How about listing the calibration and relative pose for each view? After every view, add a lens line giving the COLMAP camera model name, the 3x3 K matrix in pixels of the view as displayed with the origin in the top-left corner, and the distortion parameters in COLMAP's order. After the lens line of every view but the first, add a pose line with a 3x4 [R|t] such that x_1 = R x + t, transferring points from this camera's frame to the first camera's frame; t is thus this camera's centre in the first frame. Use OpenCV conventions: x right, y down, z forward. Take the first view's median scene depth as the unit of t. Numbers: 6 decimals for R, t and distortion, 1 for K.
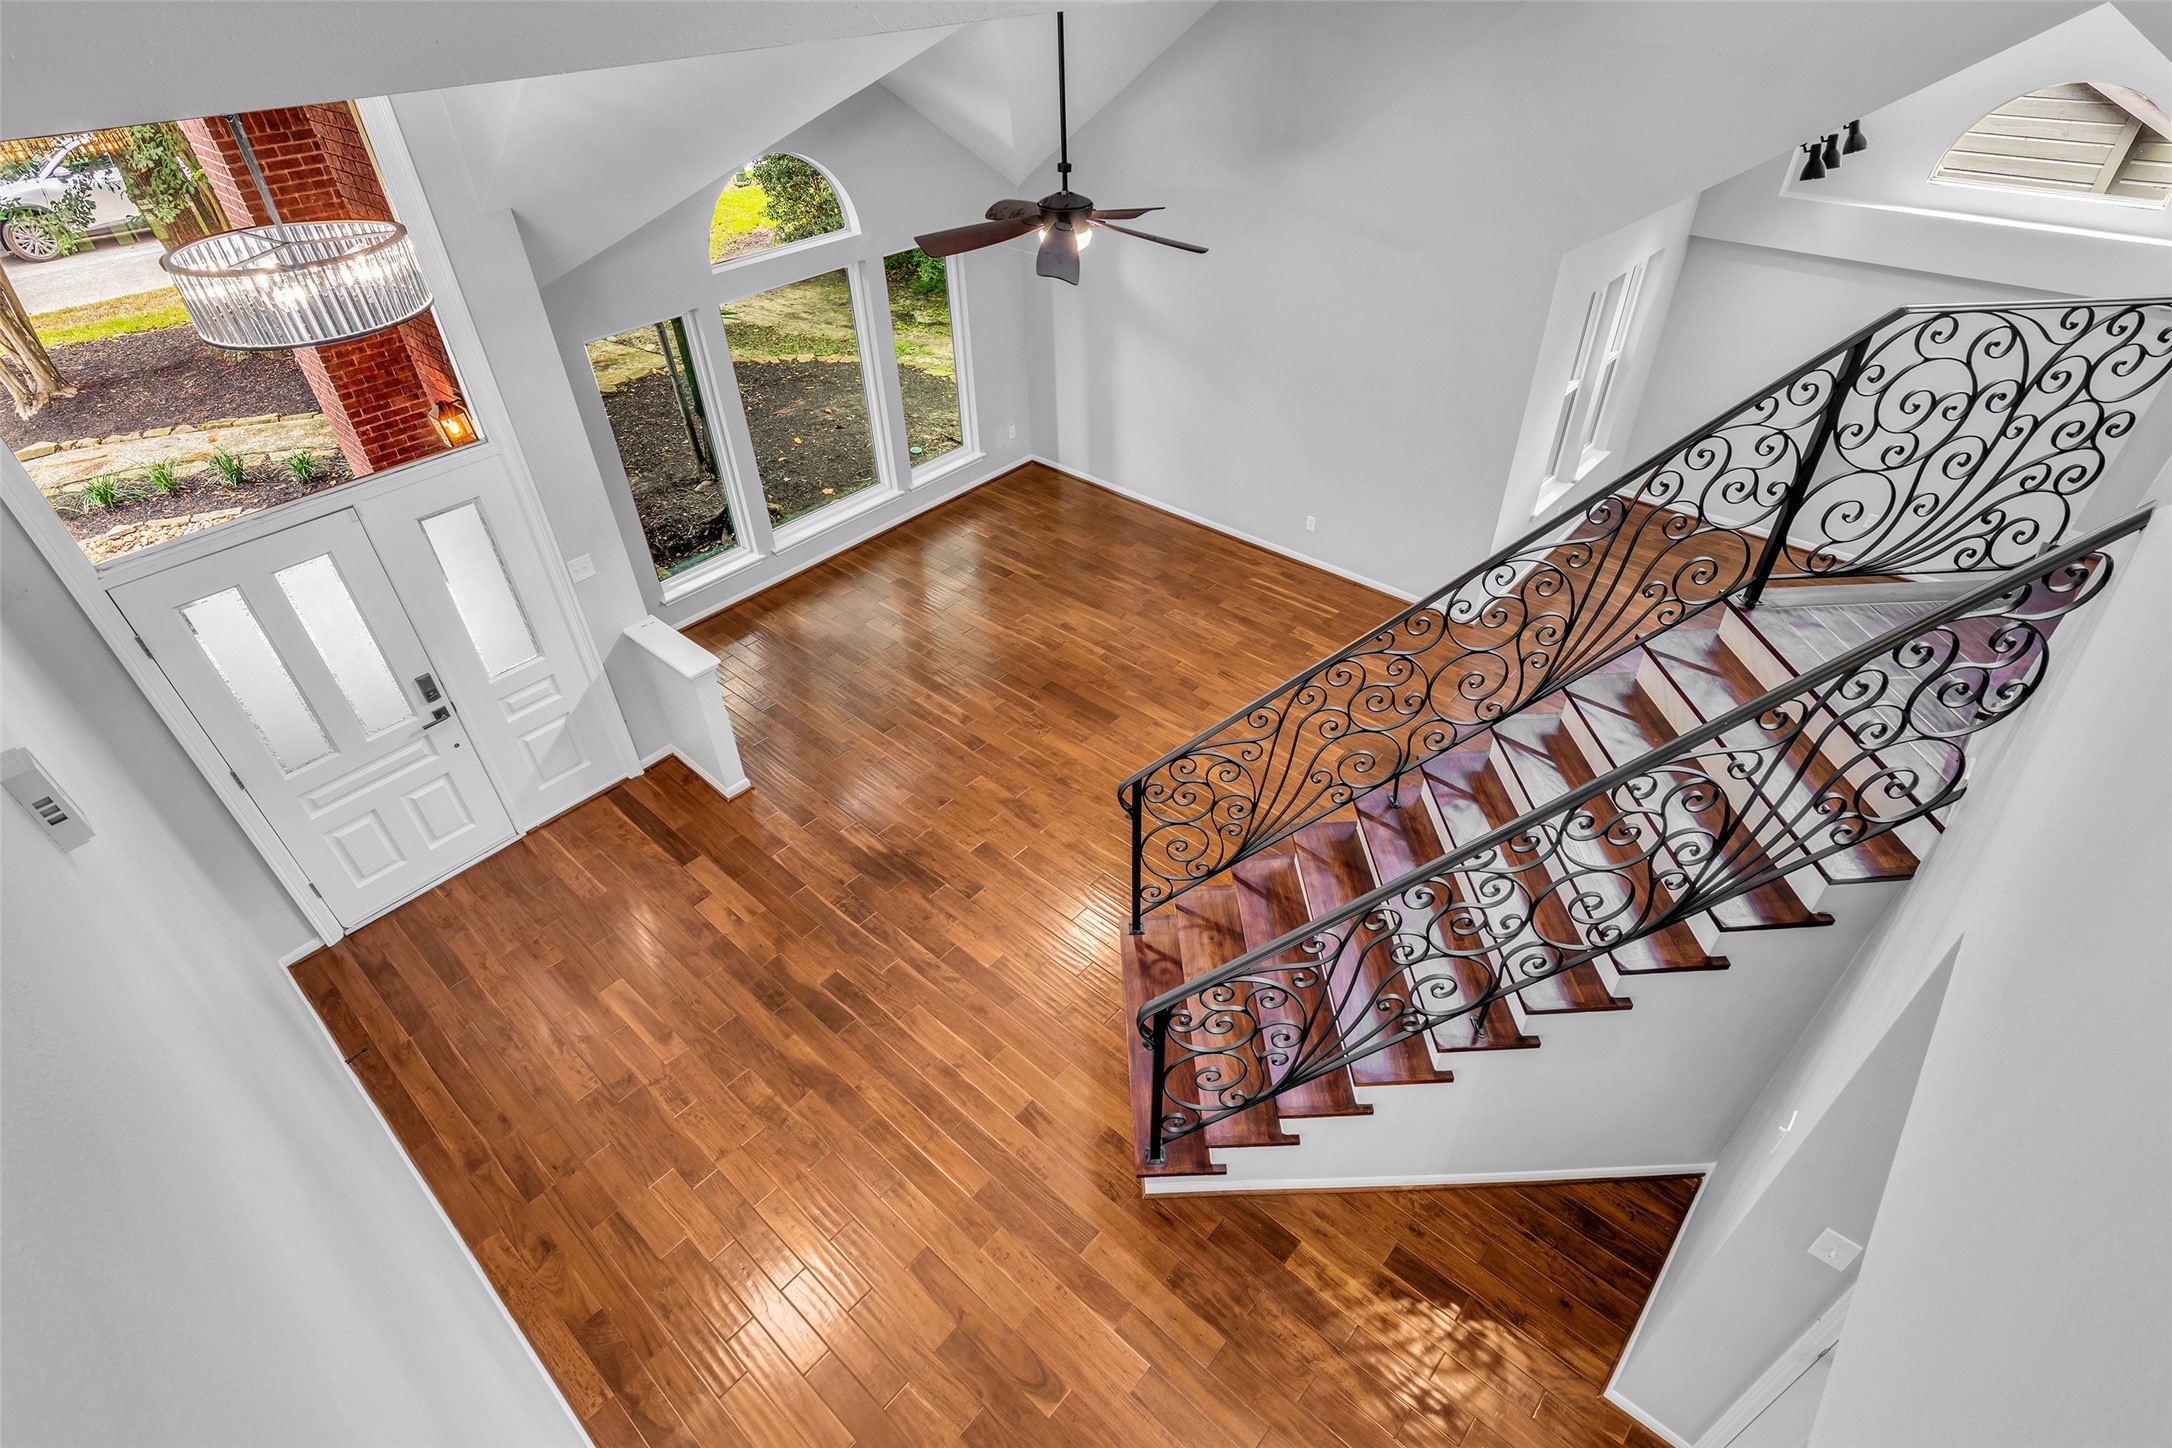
lens RADIAL K [[1050.2, 0, 1087.9], [0, 1050.2, 723.6], [0, 0, 1]] dist [-0.001007, 0.000010]
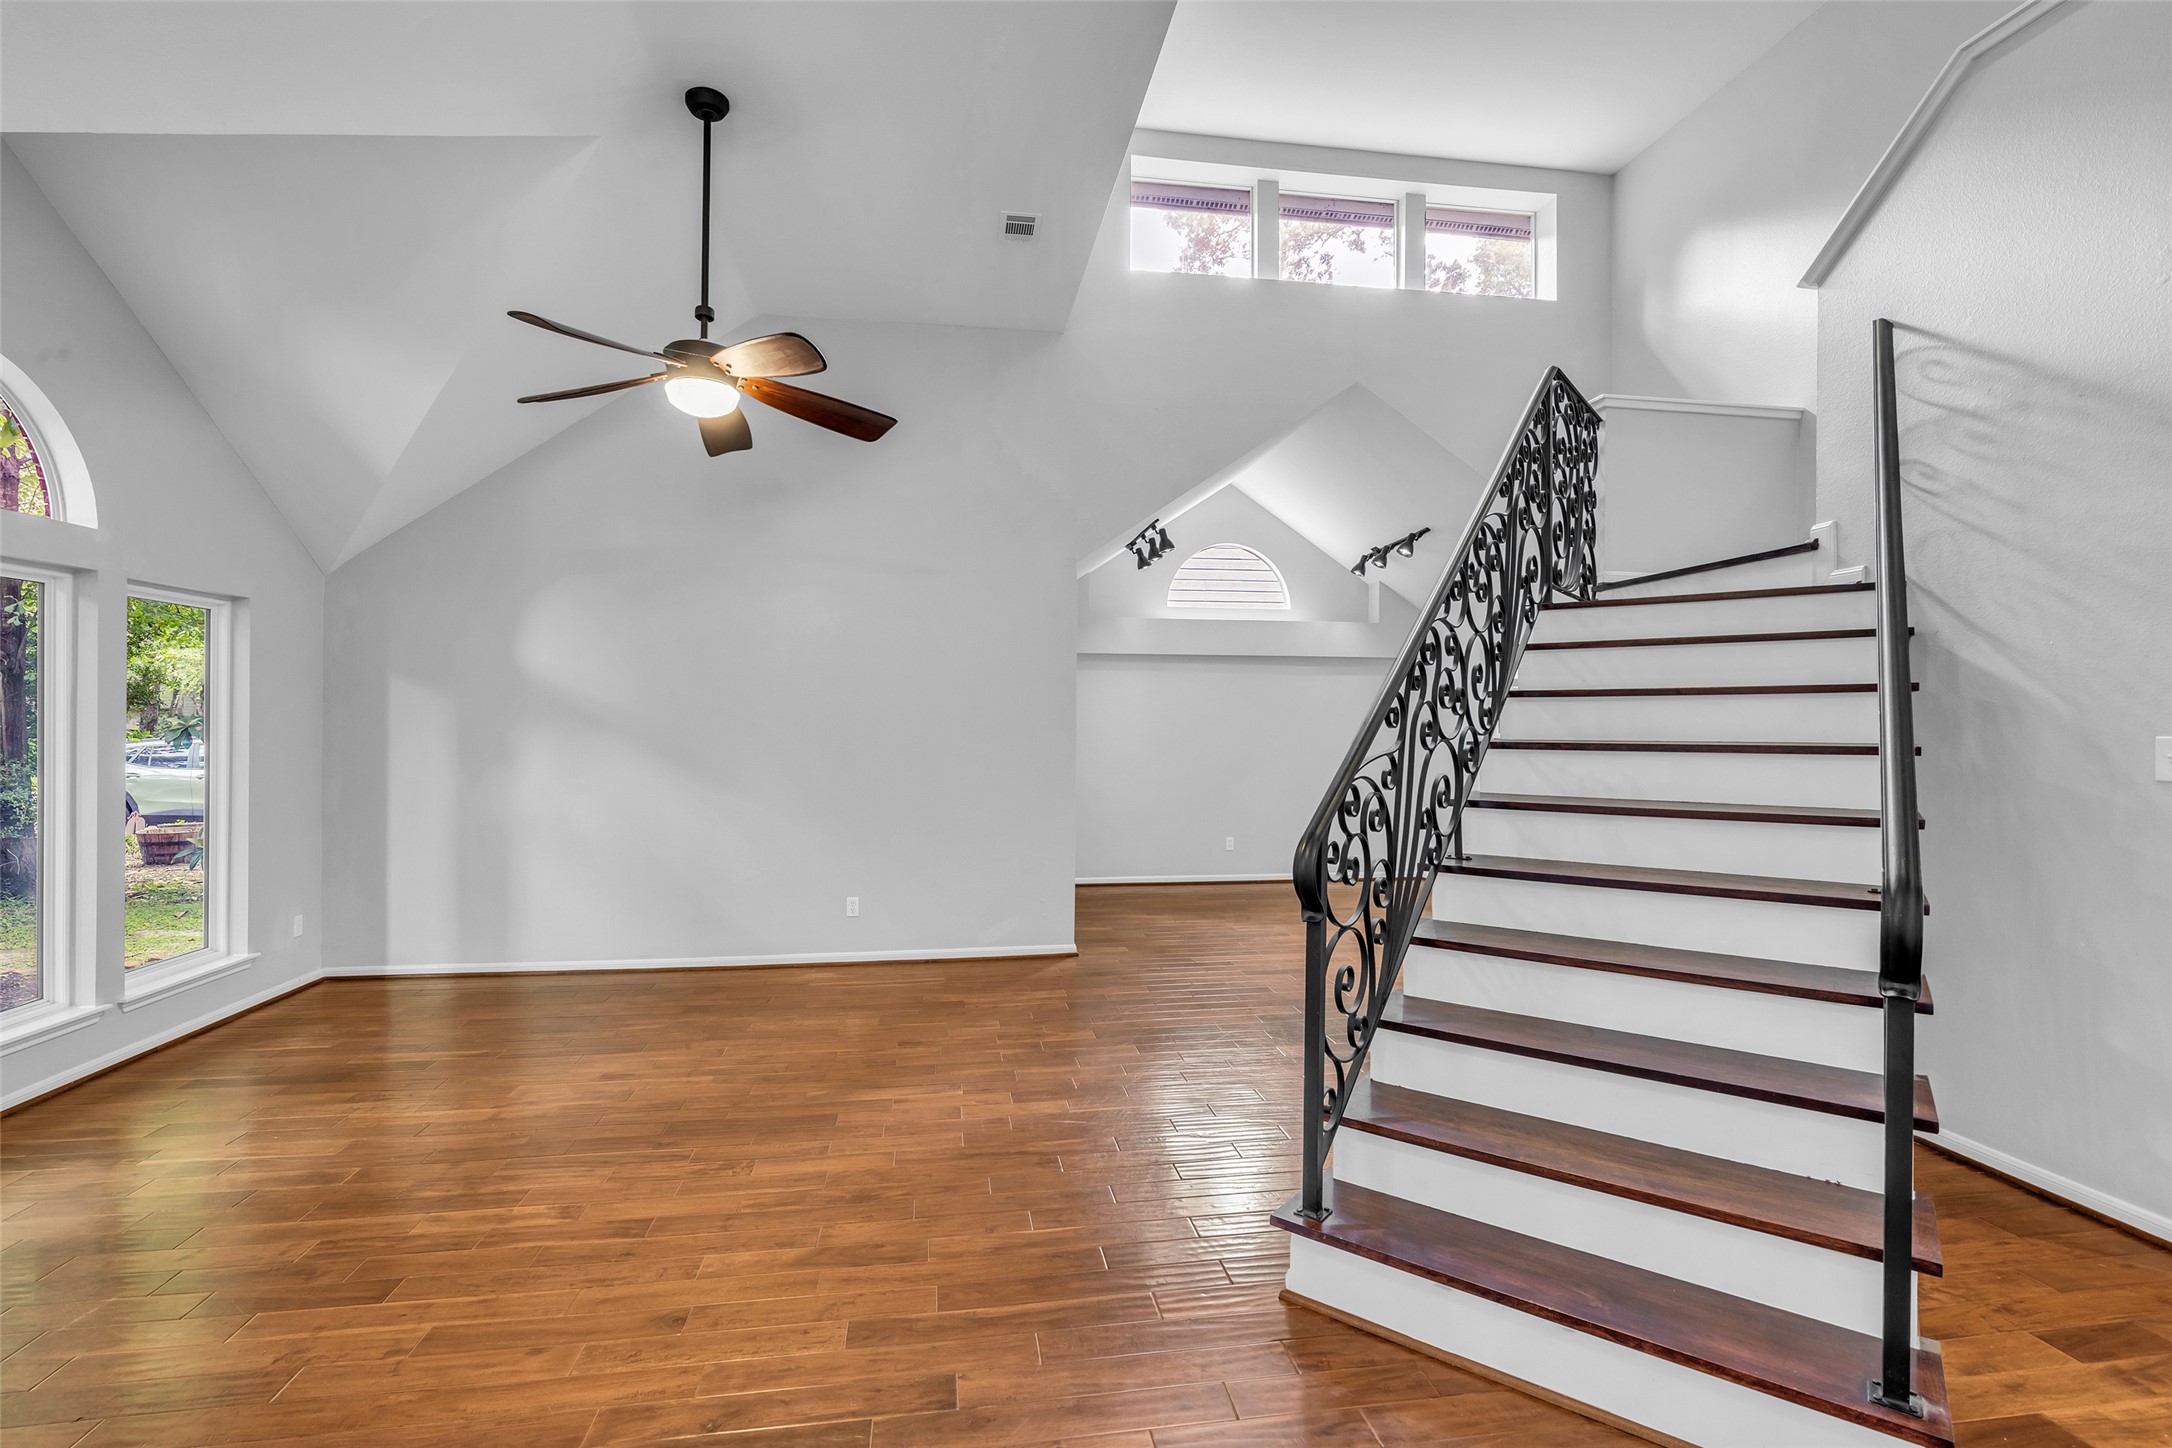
lens RADIAL K [[993.6, 0, 1088.5], [0, 993.6, 726.8], [0, 0, 1]] dist [-0.001024, -0.000019]
pose [[0.637607, 0.017742, 0.770157, -0.256783], [0.466504, 0.786693, -0.404337, 0.092612], [-0.613051, 0.617090, 0.493324, 0.411370]]
